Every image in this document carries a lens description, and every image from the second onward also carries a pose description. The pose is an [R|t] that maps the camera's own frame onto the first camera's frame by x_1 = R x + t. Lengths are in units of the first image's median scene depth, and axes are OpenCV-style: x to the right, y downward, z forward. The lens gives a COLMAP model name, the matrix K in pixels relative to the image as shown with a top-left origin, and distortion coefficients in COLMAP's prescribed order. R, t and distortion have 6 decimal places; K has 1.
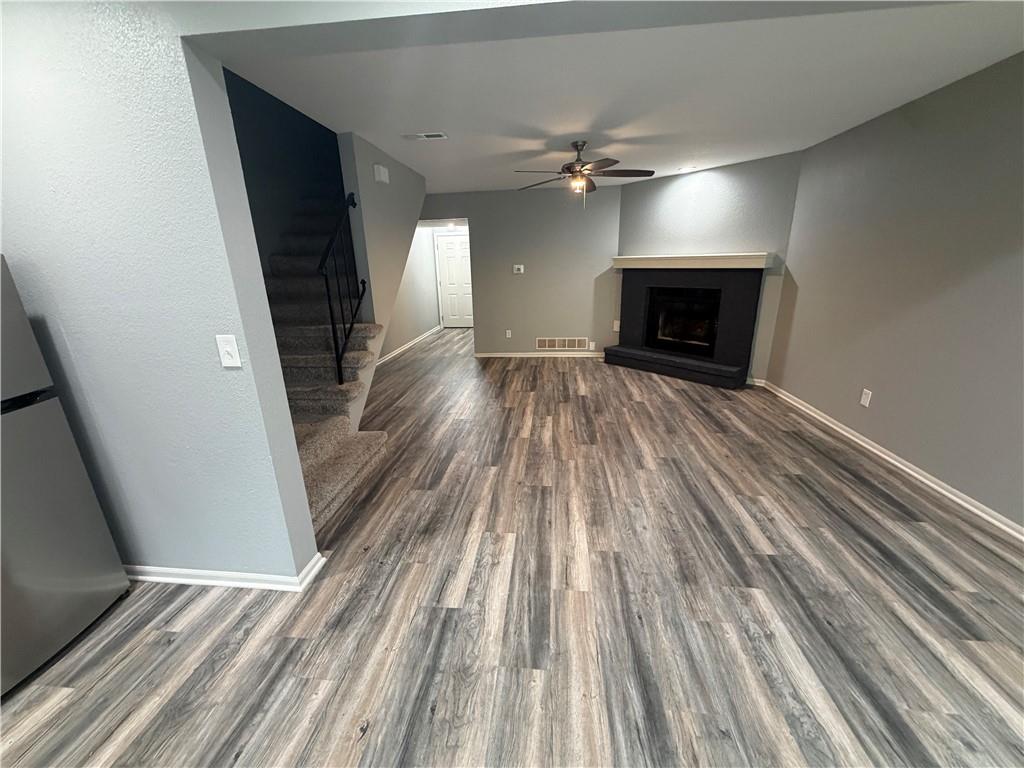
lens RADIAL K [[409.6, 0, 512.1], [0, 409.6, 384.0], [0, 0, 1]] dist [-0.003395, 0.001241]
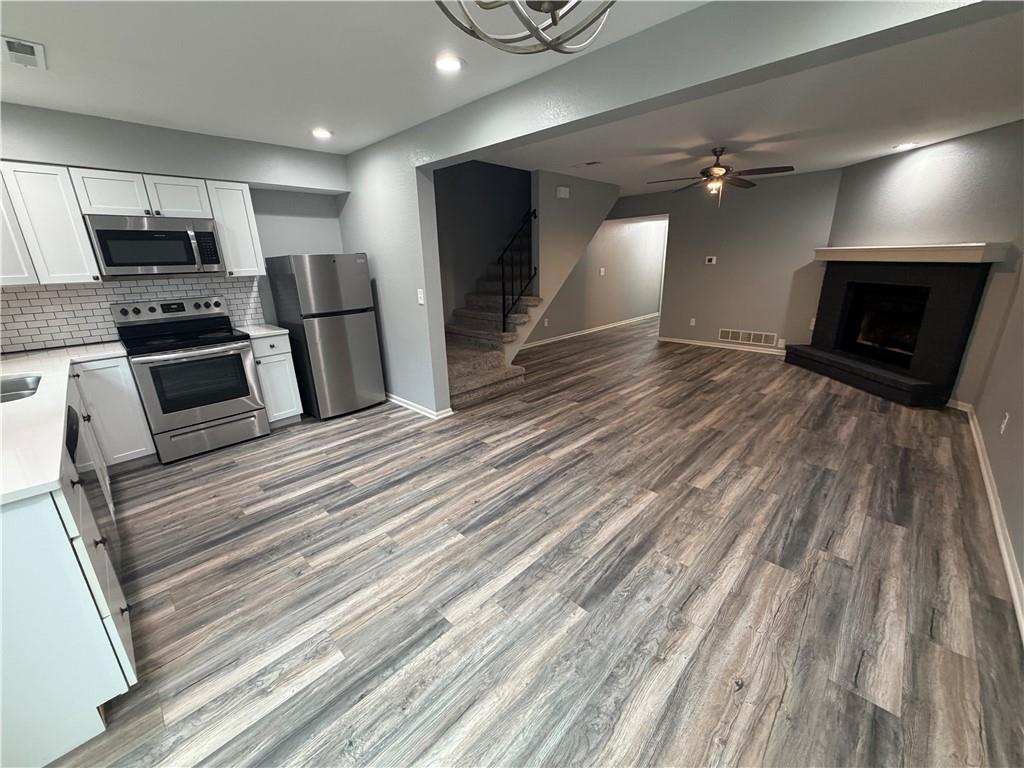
lens RADIAL K [[409.6, 0, 511.0], [0, 409.6, 385.0], [0, 0, 1]] dist [-0.003395, 0.001241]
pose [[0.787467, 0.187597, -0.587114, 0.810698], [-0.171877, 0.981606, 0.083116, 0.089314], [0.591907, 0.035460, 0.805226, -0.367781]]
